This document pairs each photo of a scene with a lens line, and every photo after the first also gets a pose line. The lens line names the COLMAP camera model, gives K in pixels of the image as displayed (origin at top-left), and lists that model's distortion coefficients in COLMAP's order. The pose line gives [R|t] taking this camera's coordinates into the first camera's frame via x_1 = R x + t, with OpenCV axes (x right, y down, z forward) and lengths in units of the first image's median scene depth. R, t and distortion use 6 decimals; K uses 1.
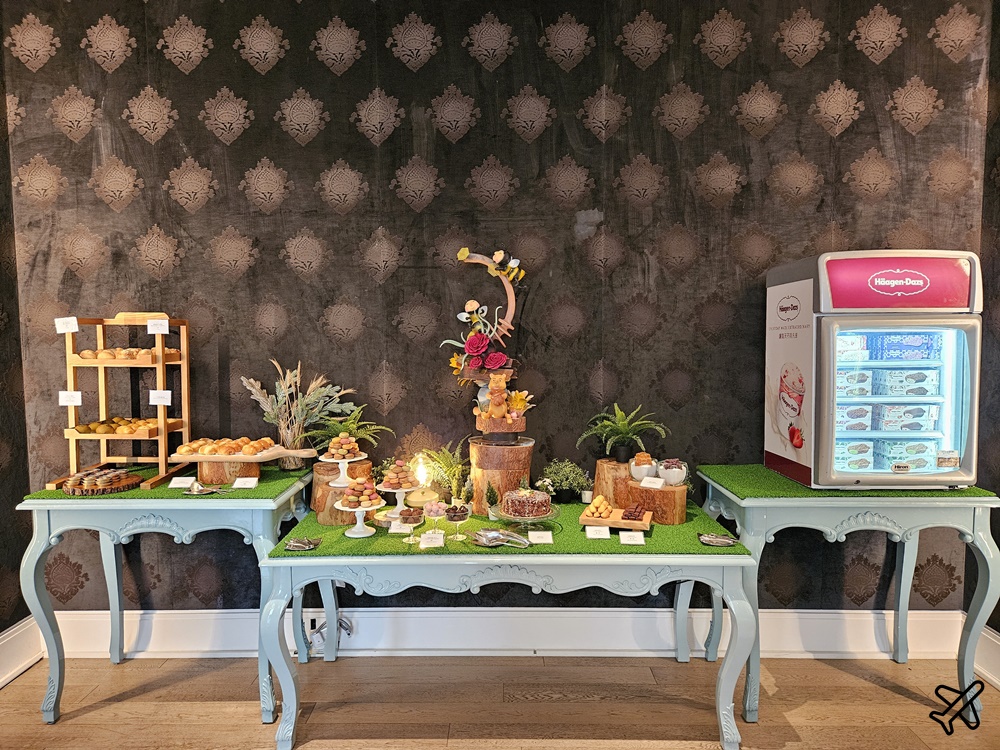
lens RADIAL K [[686.0, 0, 500.0], [0, 686.0, 375.0], [0, 0, 1]] dist [-0.000538, -0.006187]
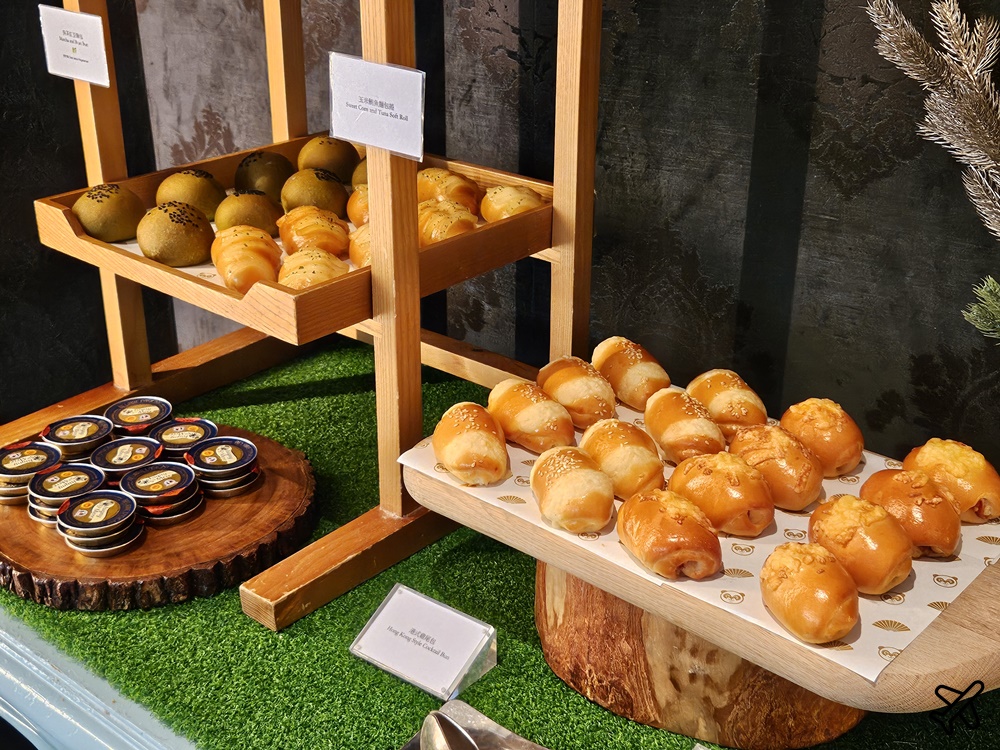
lens RADIAL K [[1234.6, 0, 500.0], [0, 1234.6, 375.0], [0, 0, 1]] dist [0.002789, -0.003633]
pose [[0.758958, 0.271830, -0.591686, -0.276893], [-0.041742, 0.927134, 0.372398, -0.018803], [0.649801, -0.257936, 0.715002, 0.787383]]
